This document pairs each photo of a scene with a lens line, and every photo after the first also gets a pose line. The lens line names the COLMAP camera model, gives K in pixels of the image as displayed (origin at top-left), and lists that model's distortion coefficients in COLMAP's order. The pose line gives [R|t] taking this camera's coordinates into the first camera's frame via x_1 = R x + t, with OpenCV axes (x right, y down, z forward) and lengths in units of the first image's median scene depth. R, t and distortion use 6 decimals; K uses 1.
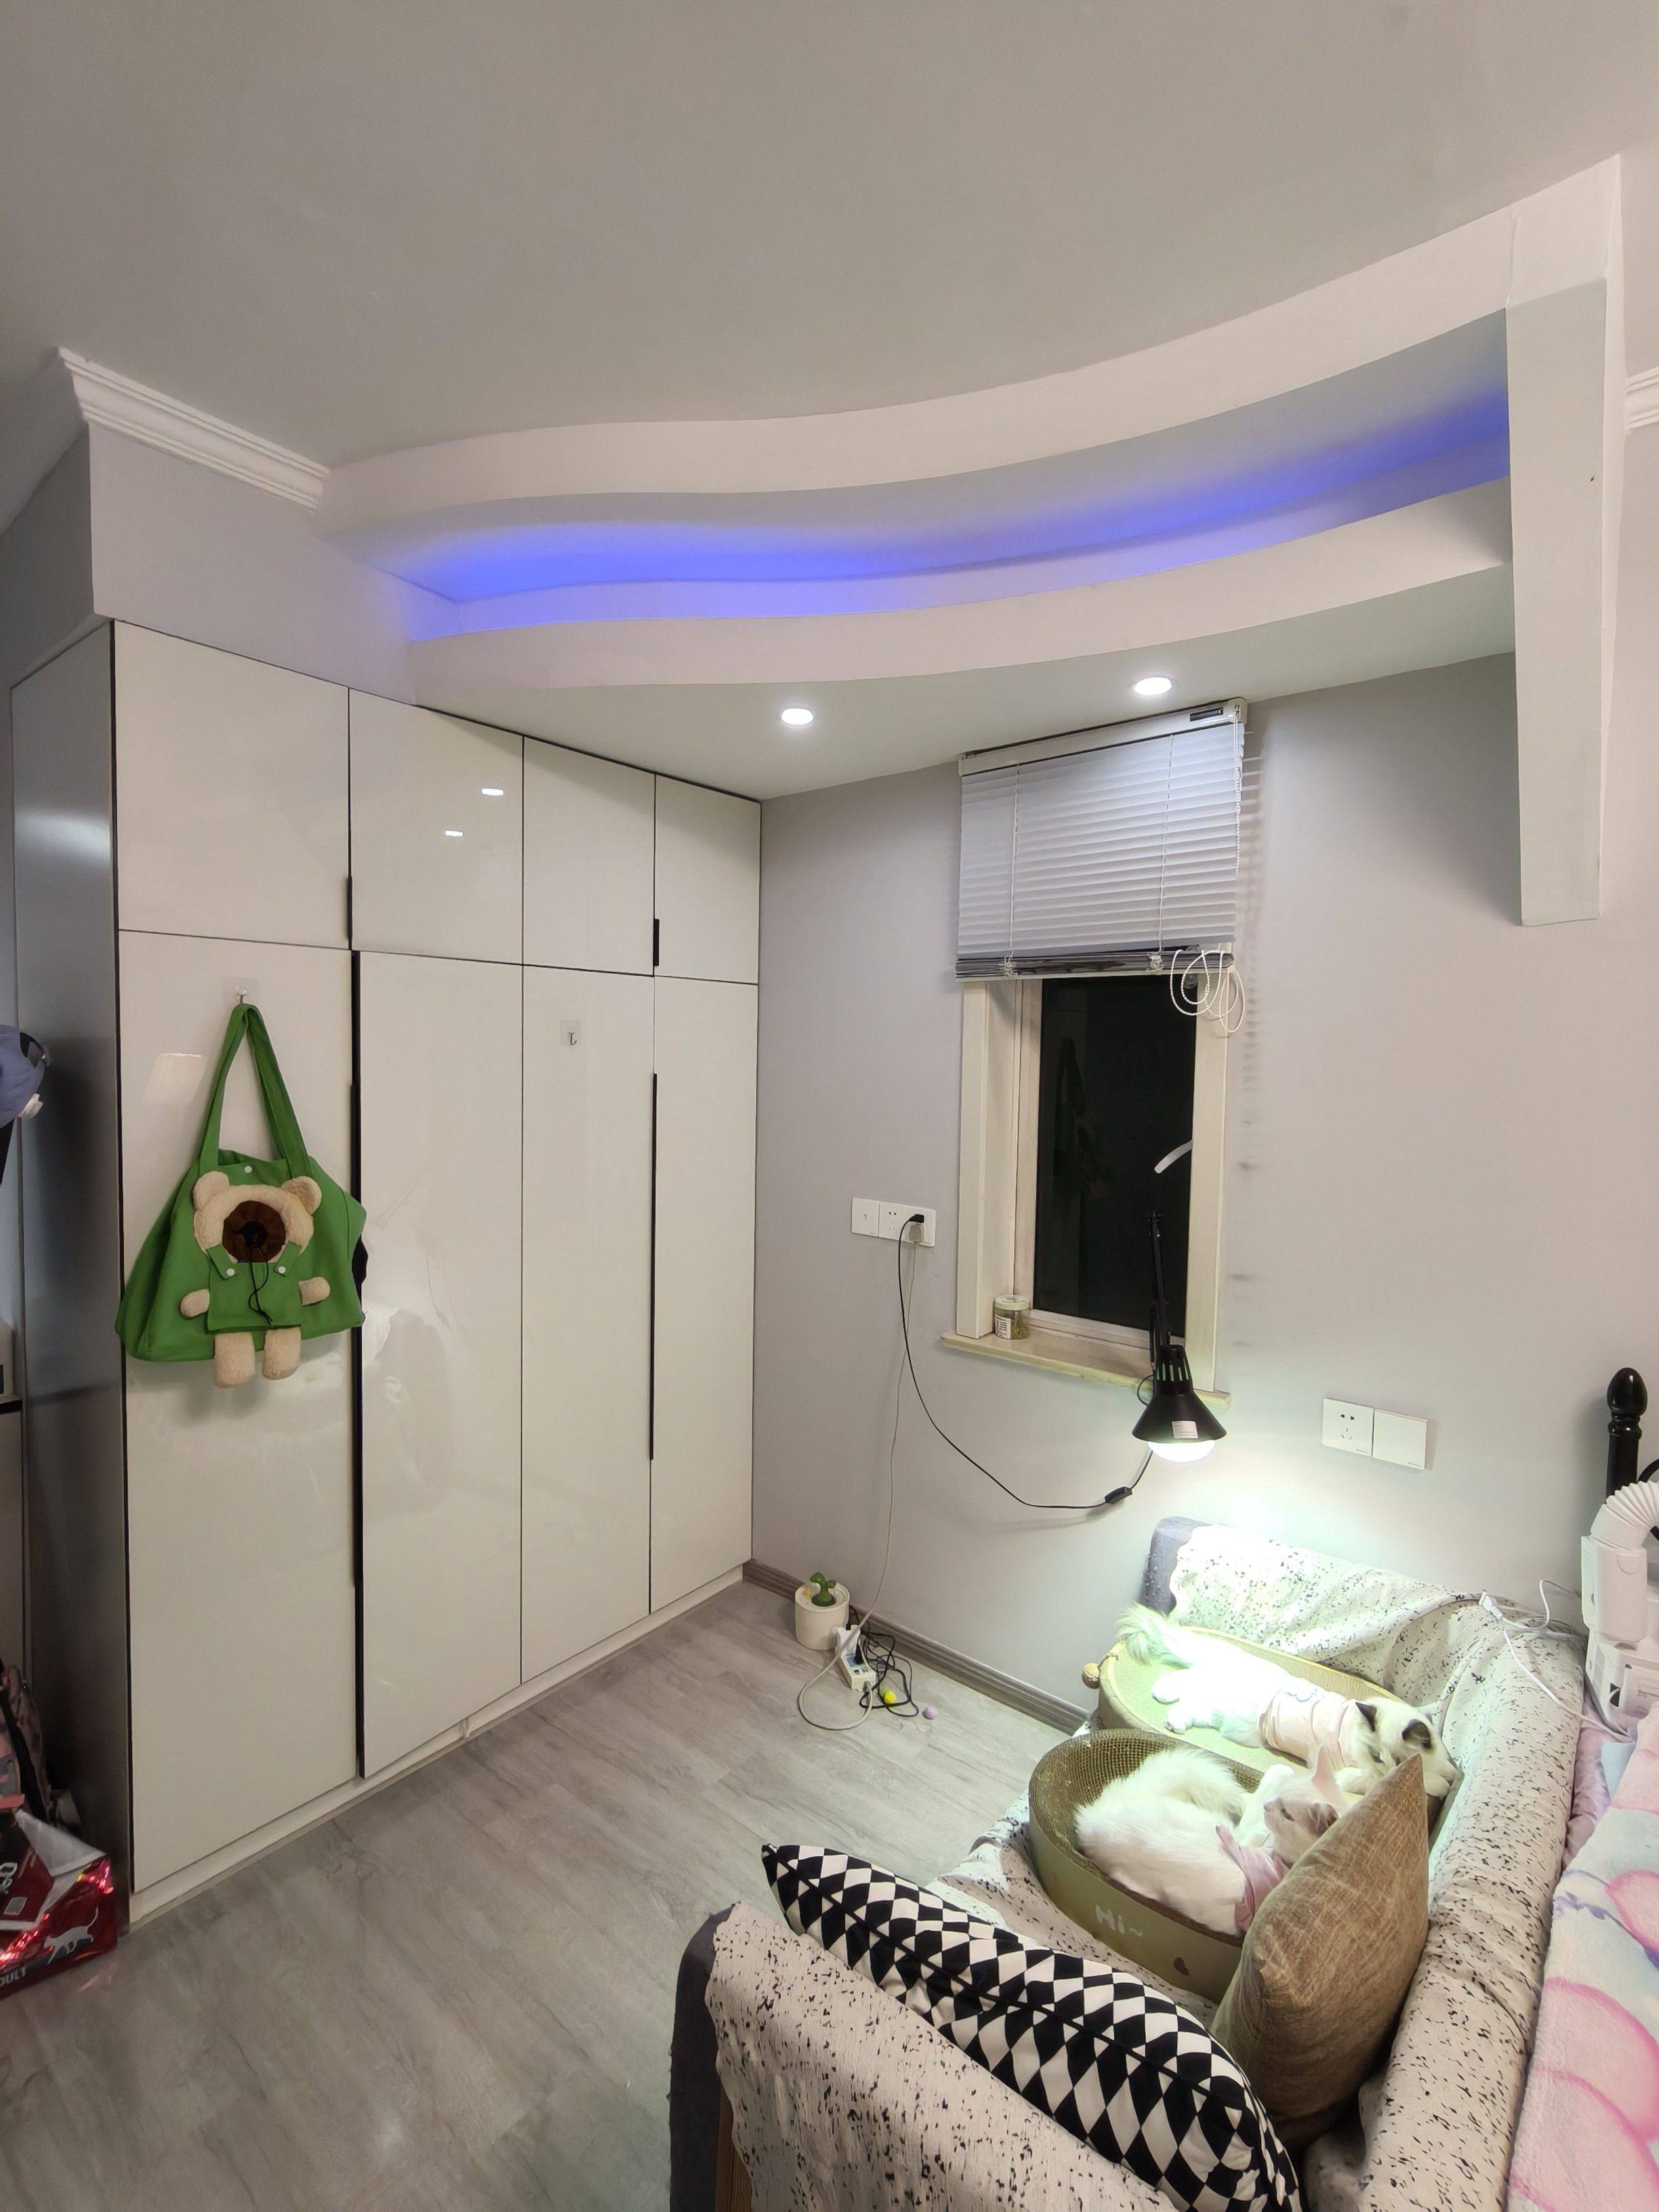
lens RADIAL K [[1036.5, 0, 834.0], [0, 1036.5, 1105.5], [0, 0, 1]] dist [-0.007122, 0.004196]
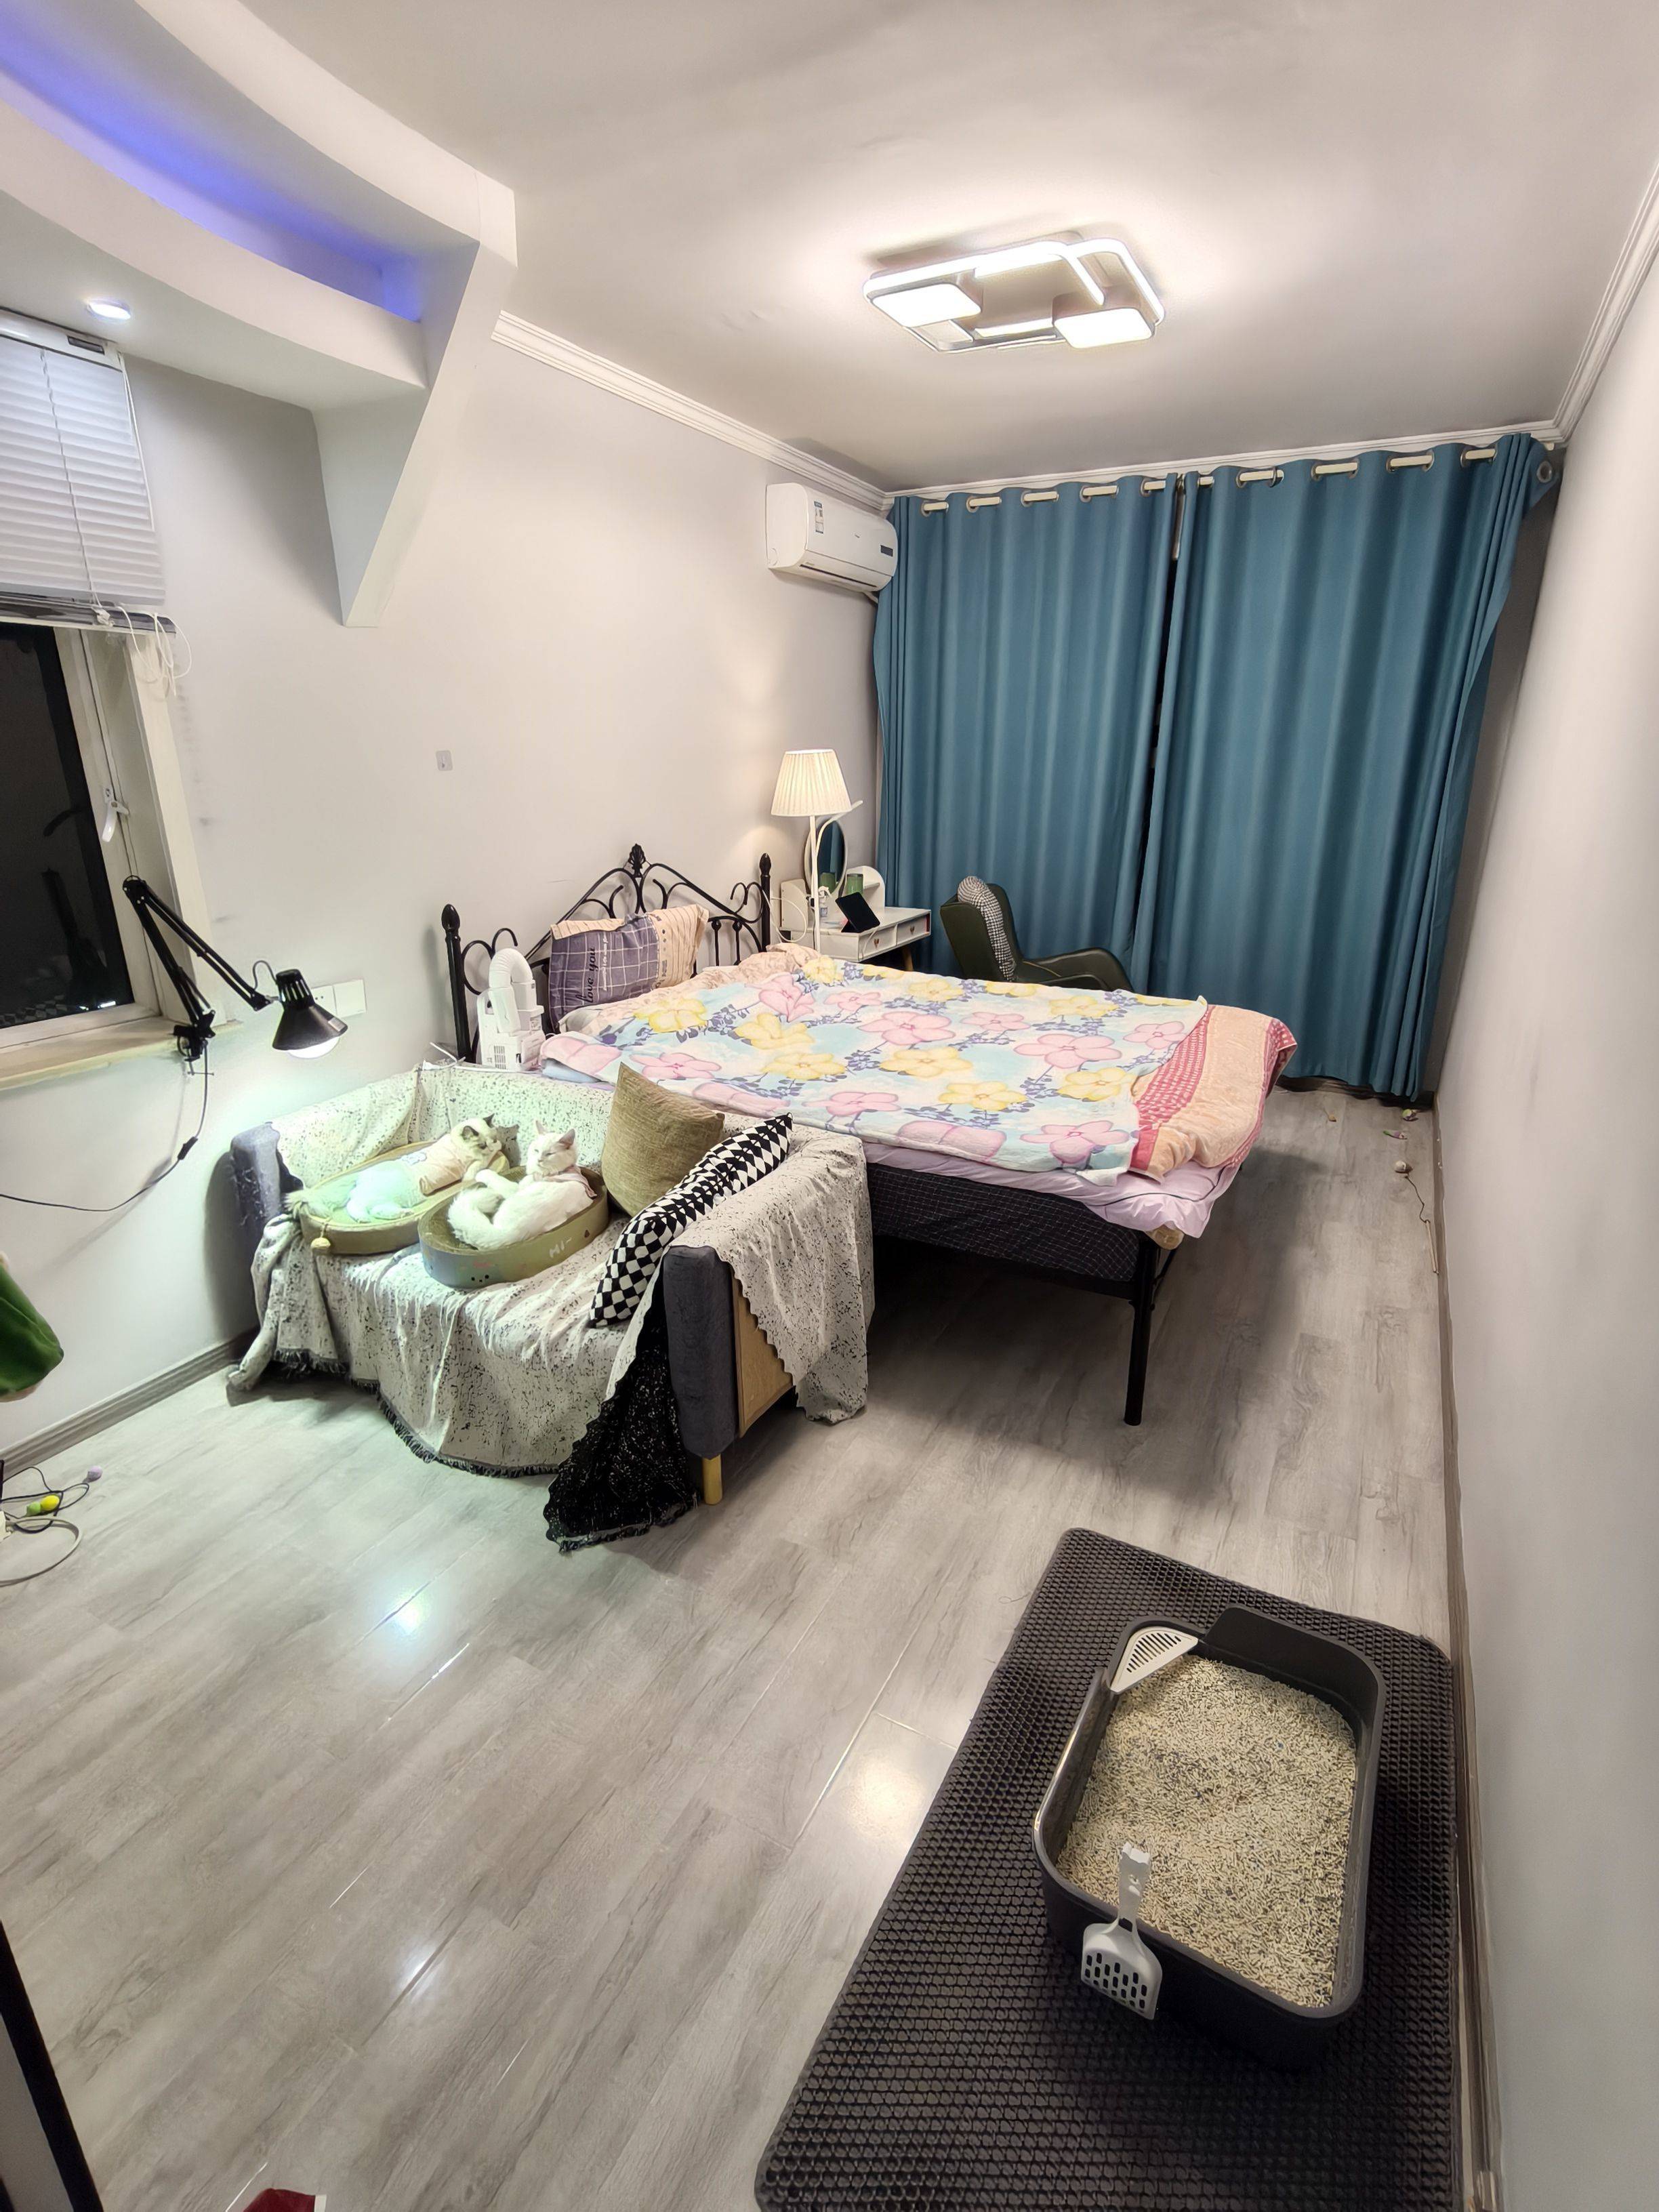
lens RADIAL K [[1050.4, 0, 832.7], [0, 1050.4, 1107.8], [0, 0, 1]] dist [-0.009189, 0.004863]
pose [[-0.210420, -0.337555, 0.917486, -1.070477], [0.041754, 0.934538, 0.353405, -0.029867], [-0.976719, 0.112672, -0.182552, 0.659373]]
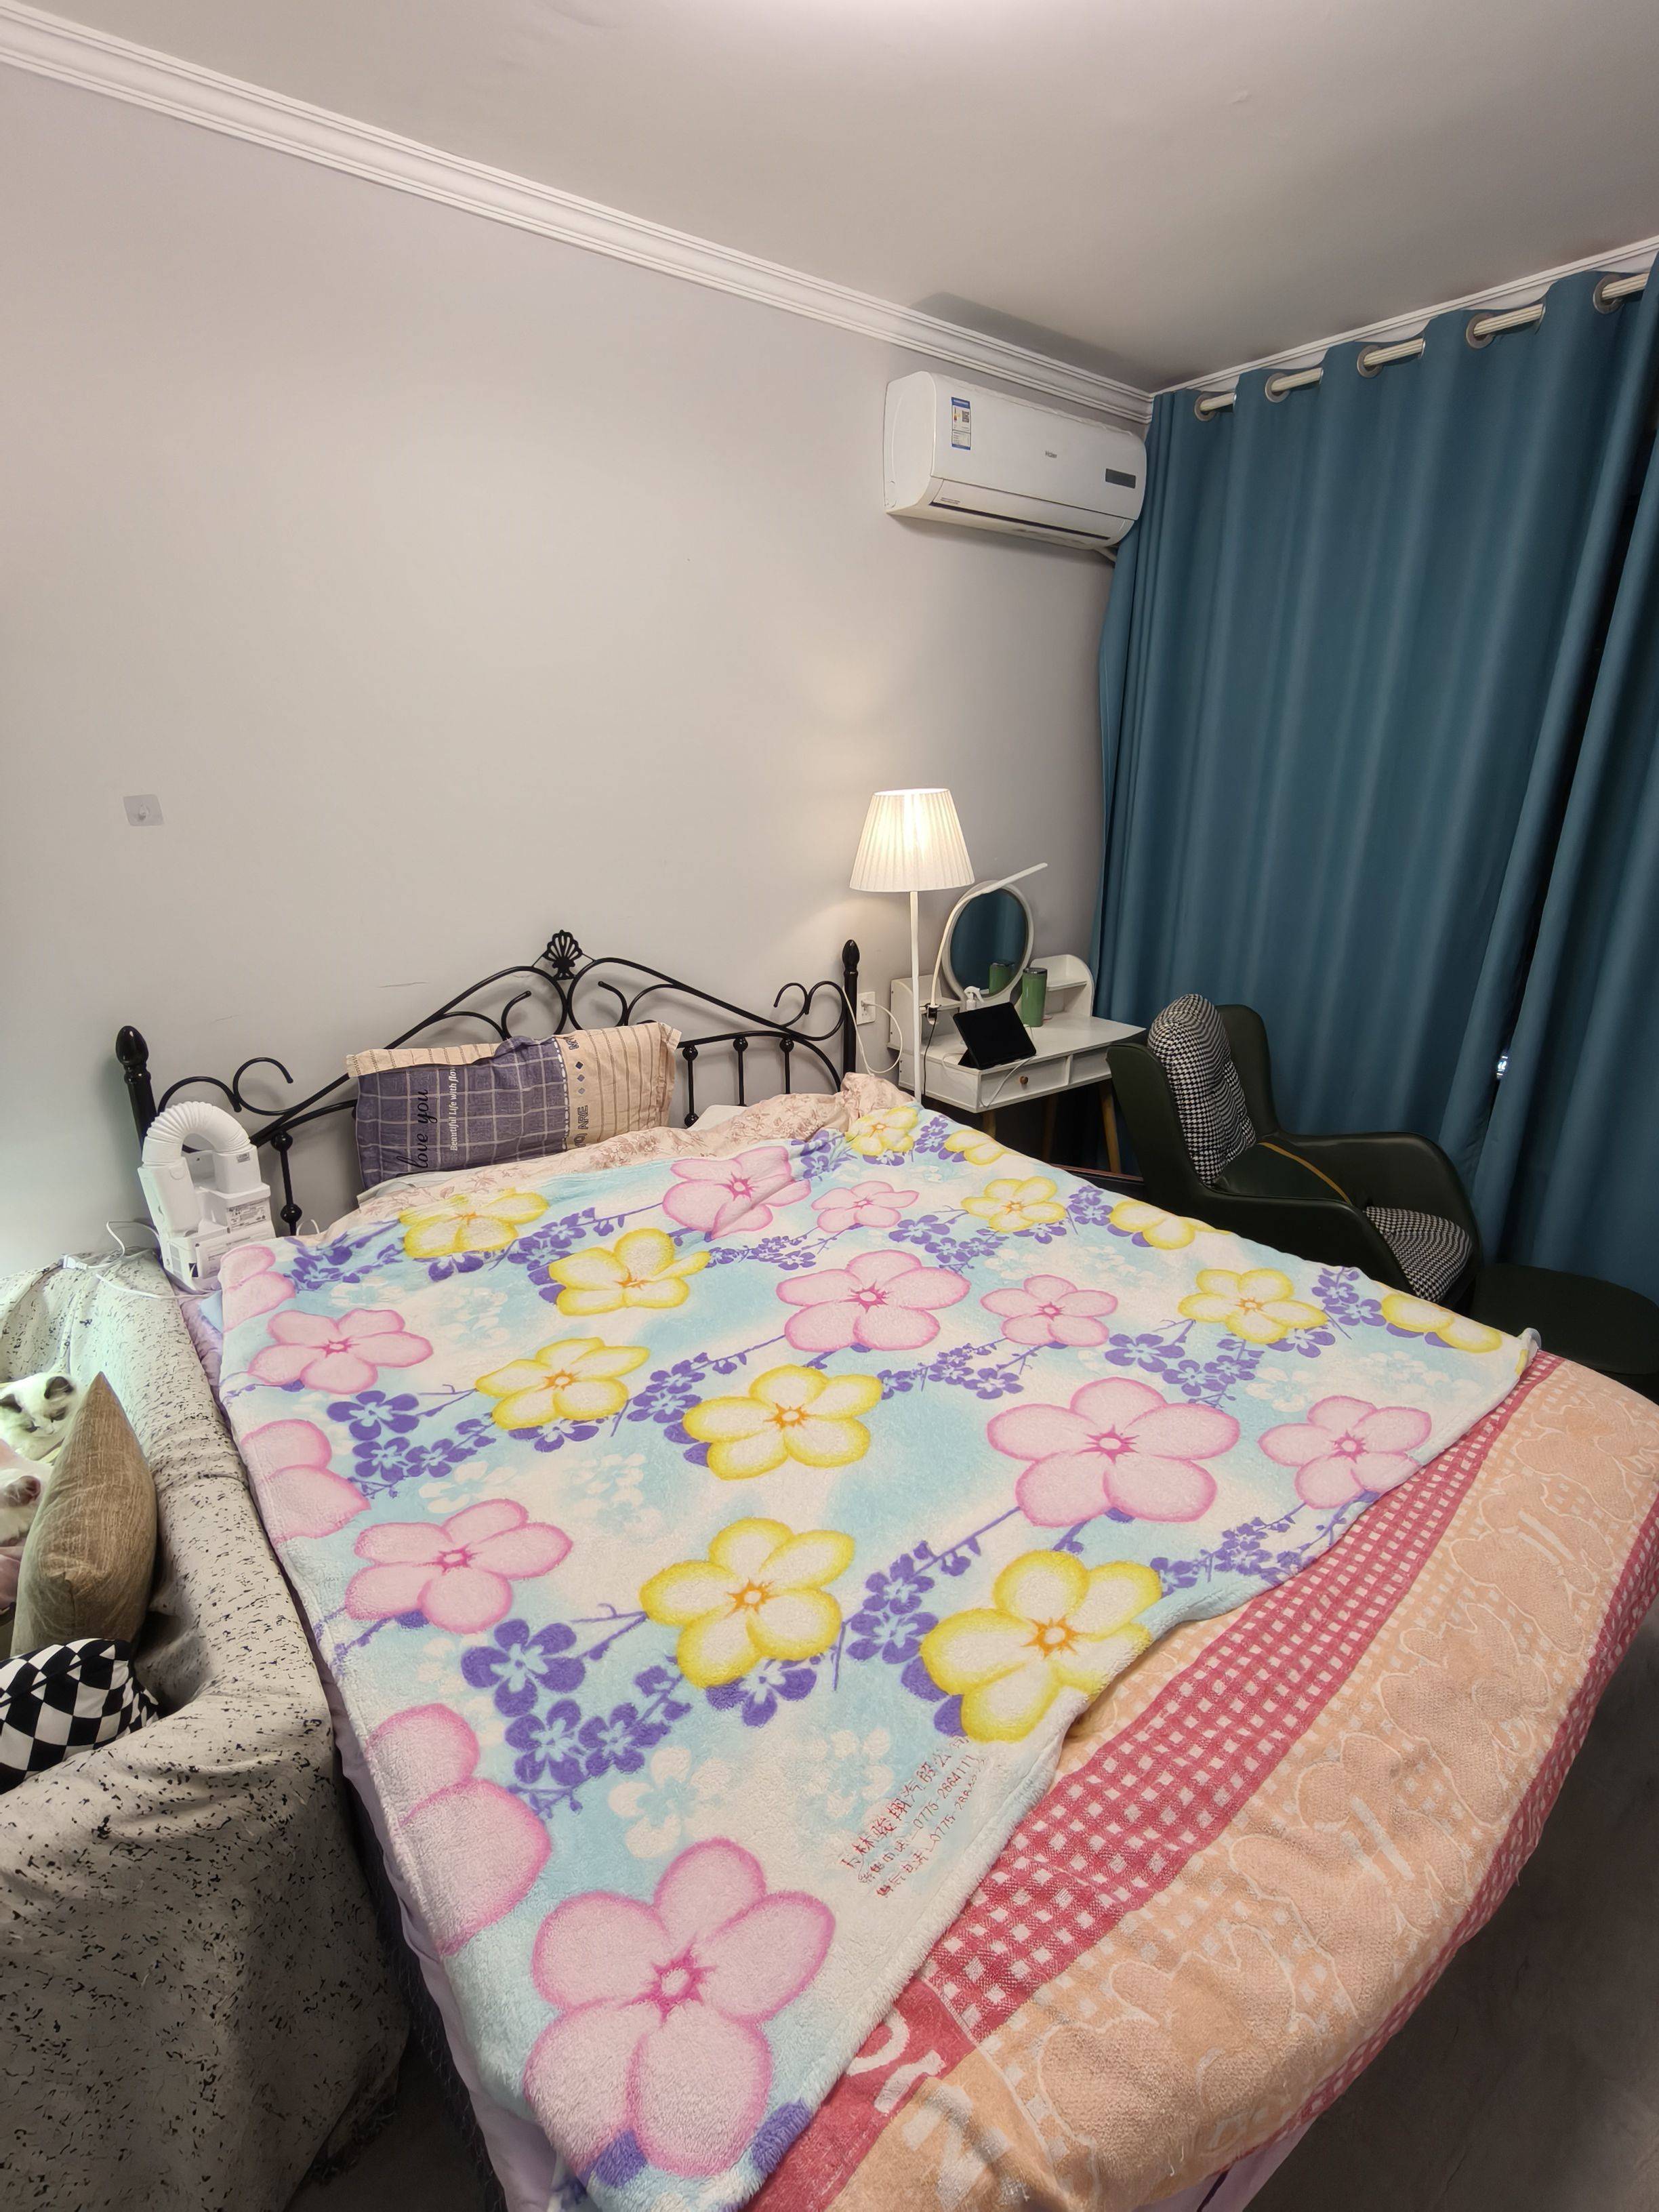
lens RADIAL K [[1036.5, 0, 835.2], [0, 1036.5, 1108.1], [0, 0, 1]] dist [-0.007122, 0.004196]
pose [[0.212578, -0.324847, 0.921567, -0.169143], [0.046407, 0.945415, 0.322548, -0.002428], [-0.976042, -0.025800, 0.216049, -0.050018]]
